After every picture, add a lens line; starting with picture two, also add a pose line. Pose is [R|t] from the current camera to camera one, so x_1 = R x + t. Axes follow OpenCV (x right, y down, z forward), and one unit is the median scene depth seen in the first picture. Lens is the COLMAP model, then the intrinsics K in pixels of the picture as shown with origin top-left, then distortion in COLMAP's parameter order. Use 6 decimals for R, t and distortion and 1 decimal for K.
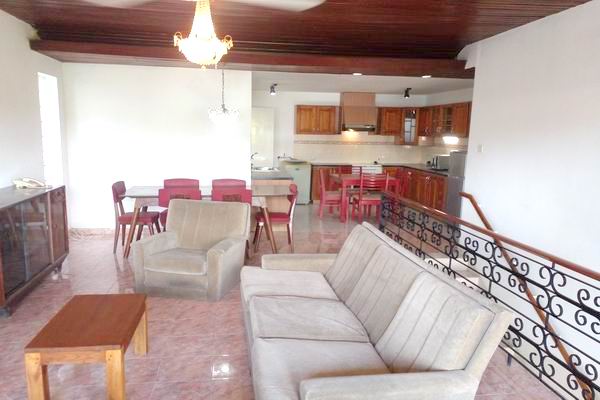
lens RADIAL K [[475.7, 0, 301.9], [0, 475.7, 222.9], [0, 0, 1]] dist [0.073240, 0.001940]
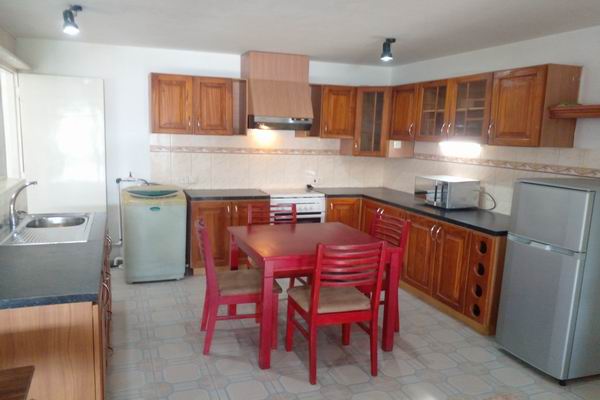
lens RADIAL K [[475.7, 0, 301.9], [0, 475.7, 222.9], [0, 0, 1]] dist [0.073240, 0.001940]
pose [[0.976246, -0.030702, 0.214479, 0.028461], [0.029439, 0.999525, 0.009083, -0.094851], [-0.214656, -0.002553, 0.976686, 0.489131]]
